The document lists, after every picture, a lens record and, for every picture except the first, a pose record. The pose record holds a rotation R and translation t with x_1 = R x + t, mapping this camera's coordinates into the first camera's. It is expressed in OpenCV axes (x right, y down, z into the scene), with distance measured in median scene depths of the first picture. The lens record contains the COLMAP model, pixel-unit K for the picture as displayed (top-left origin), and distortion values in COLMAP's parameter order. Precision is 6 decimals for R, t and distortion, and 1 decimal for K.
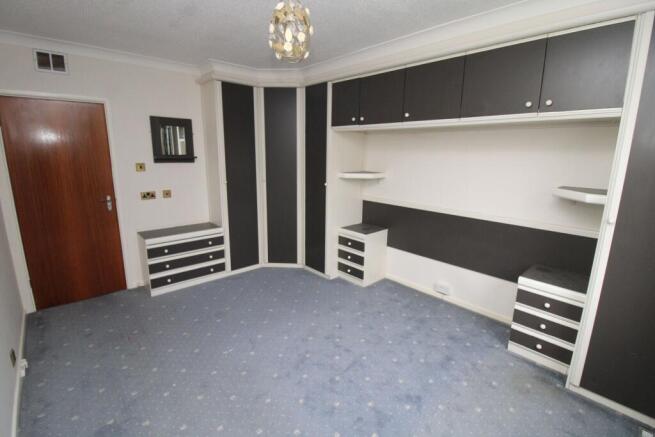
lens RADIAL K [[301.8, 0, 329.2], [0, 301.8, 213.8], [0, 0, 1]] dist [0.001451, -0.013986]
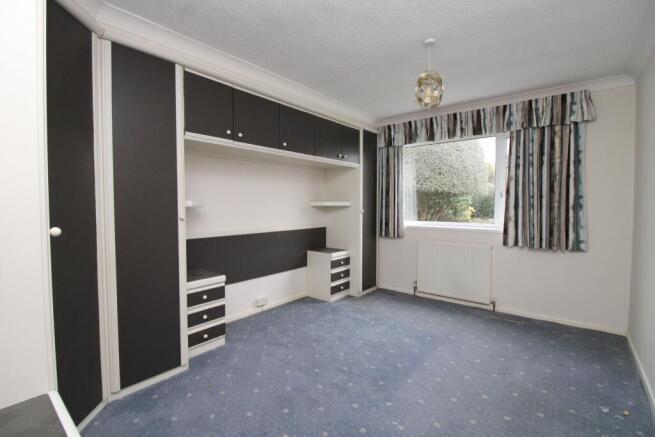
lens RADIAL K [[301.8, 0, 329.2], [0, 301.8, 213.8], [0, 0, 1]] dist [0.001451, -0.013986]
pose [[-0.153297, -0.046755, 0.987073, -0.792209], [0.192671, 0.978296, 0.076262, -0.109805], [-0.969215, 0.201871, -0.140961, 0.919399]]
